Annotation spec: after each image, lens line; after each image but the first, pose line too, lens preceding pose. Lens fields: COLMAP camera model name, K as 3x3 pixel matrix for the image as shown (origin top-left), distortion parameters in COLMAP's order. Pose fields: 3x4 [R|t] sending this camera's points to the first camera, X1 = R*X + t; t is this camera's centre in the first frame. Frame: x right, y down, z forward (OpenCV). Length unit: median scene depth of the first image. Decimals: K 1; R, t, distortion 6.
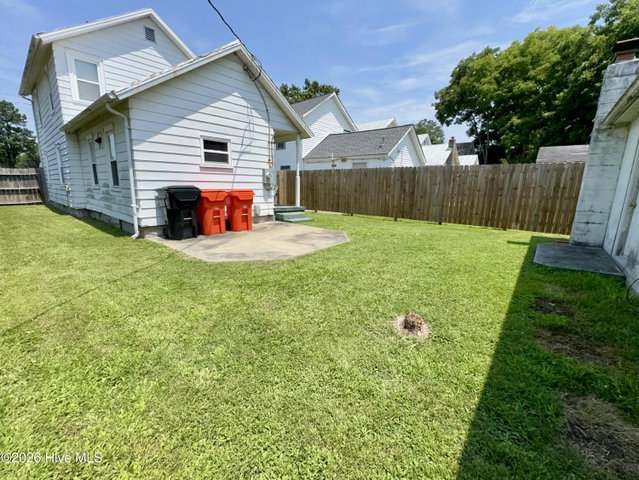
lens RADIAL K [[267.7, 0, 319.5], [0, 267.7, 240.0], [0, 0, 1]] dist [-0.001197, -0.000084]
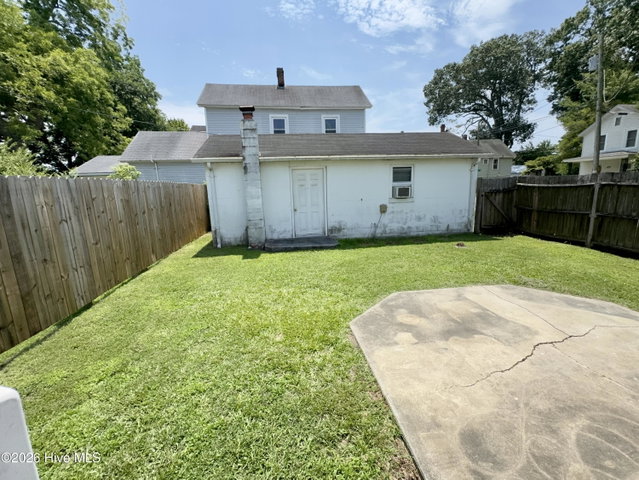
lens RADIAL K [[259.8, 0, 319.2], [0, 259.8, 237.1], [0, 0, 1]] dist [0.000285, 0.000262]
pose [[-0.728783, -0.128755, 0.672531, -0.144275], [0.154008, 0.926177, 0.344205, -0.312872], [-0.667201, 0.354426, -0.655153, 1.197717]]
